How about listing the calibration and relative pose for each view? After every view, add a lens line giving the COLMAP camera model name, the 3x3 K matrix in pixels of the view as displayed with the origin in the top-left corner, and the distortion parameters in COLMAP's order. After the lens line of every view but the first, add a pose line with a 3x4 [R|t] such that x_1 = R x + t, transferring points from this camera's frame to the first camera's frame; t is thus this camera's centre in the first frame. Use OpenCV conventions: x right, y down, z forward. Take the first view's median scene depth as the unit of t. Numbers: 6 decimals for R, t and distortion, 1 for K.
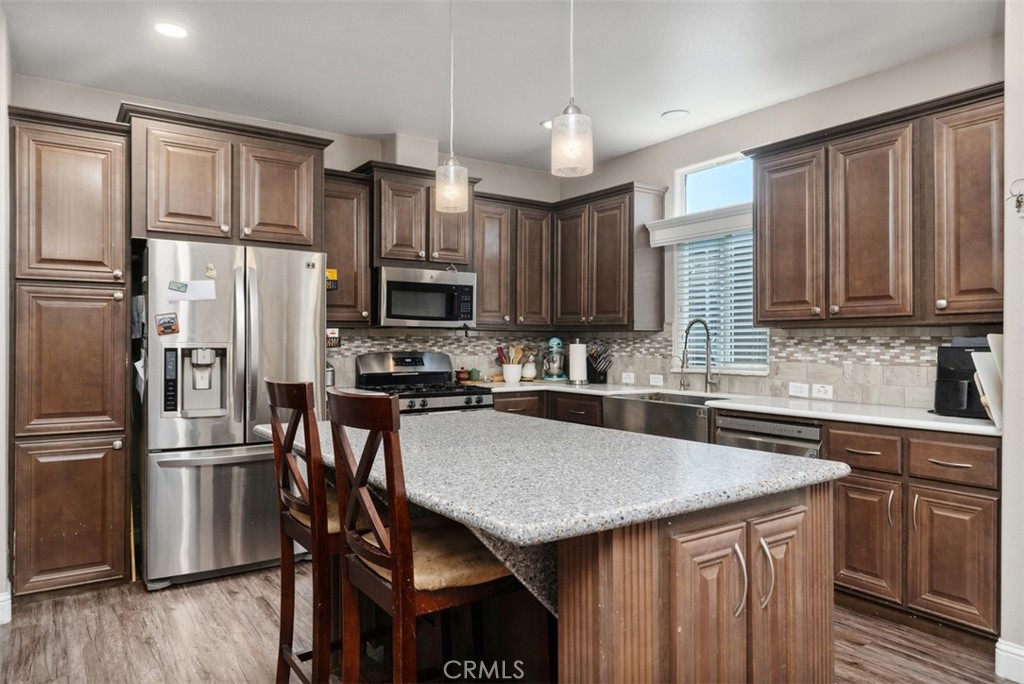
lens RADIAL K [[664.4, 0, 504.2], [0, 664.4, 331.1], [0, 0, 1]] dist [-0.003213, 0.002168]
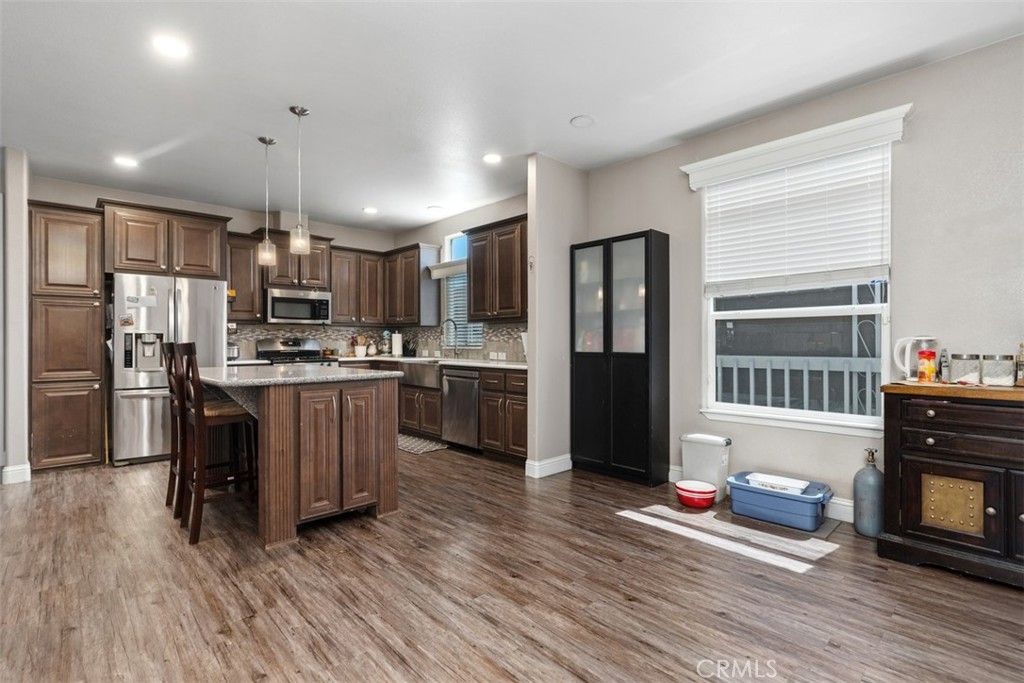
lens RADIAL K [[500.8, 0, 507.1], [0, 500.8, 333.2], [0, 0, 1]] dist [0.012686, -0.003346]
pose [[0.990490, -0.001569, 0.137573, 0.299190], [0.001264, 0.999997, 0.002308, 0.020712], [-0.137576, -0.002112, 0.990489, -0.456356]]
